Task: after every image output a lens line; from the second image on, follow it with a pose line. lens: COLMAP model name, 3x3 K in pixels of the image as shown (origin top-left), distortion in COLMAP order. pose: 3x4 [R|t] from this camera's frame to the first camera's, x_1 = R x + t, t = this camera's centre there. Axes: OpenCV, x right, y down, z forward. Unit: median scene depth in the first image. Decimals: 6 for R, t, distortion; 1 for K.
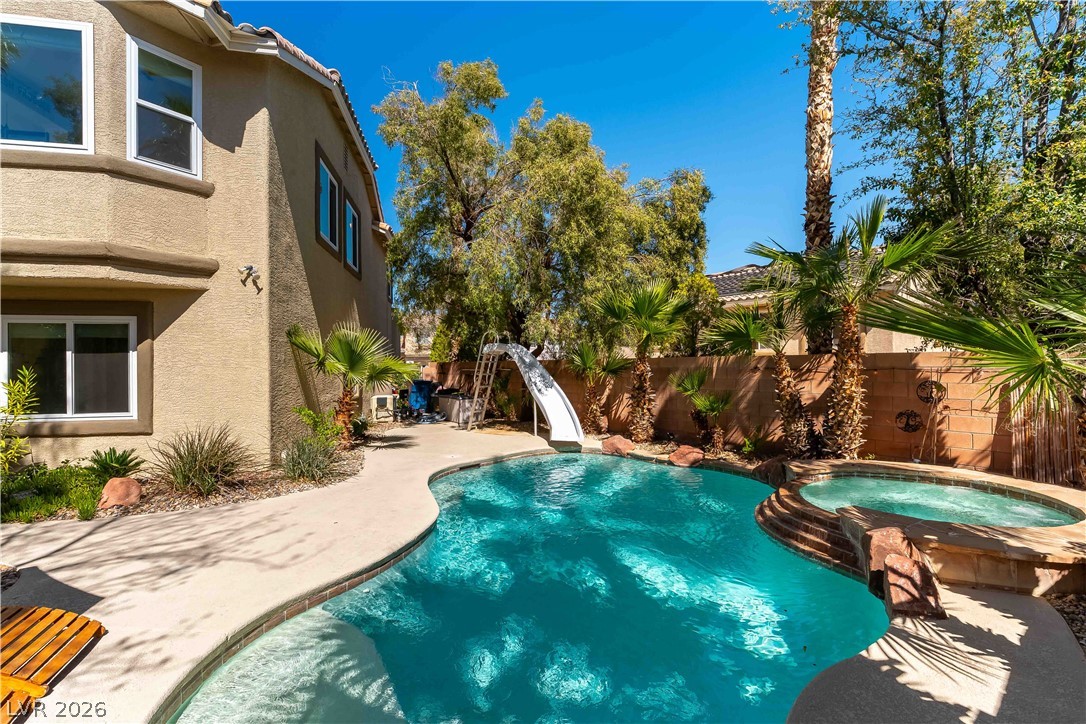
lens RADIAL K [[471.0, 0, 553.6], [0, 471.0, 361.5], [0, 0, 1]] dist [-0.002035, -0.000387]
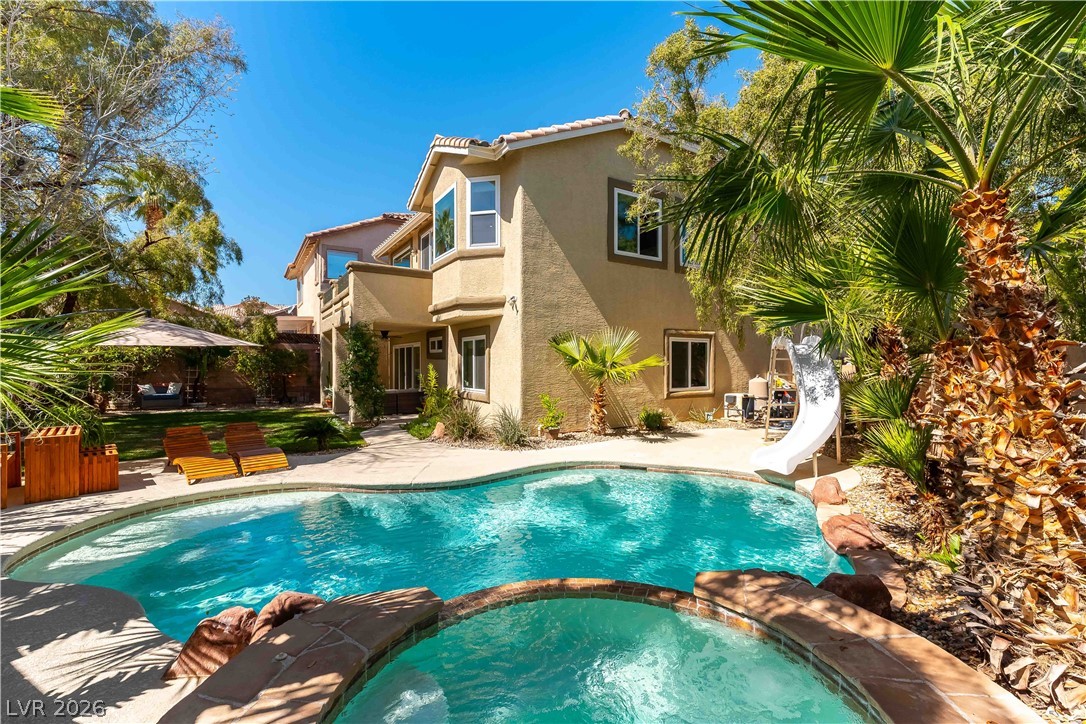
lens RADIAL K [[471.0, 0, 553.3], [0, 471.0, 363.7], [0, 0, 1]] dist [-0.002035, -0.000387]
pose [[0.356680, 0.006886, -0.934201, 0.841929], [0.006355, 0.999932, 0.009797, -0.003950], [0.934205, -0.009431, 0.356612, 0.617360]]
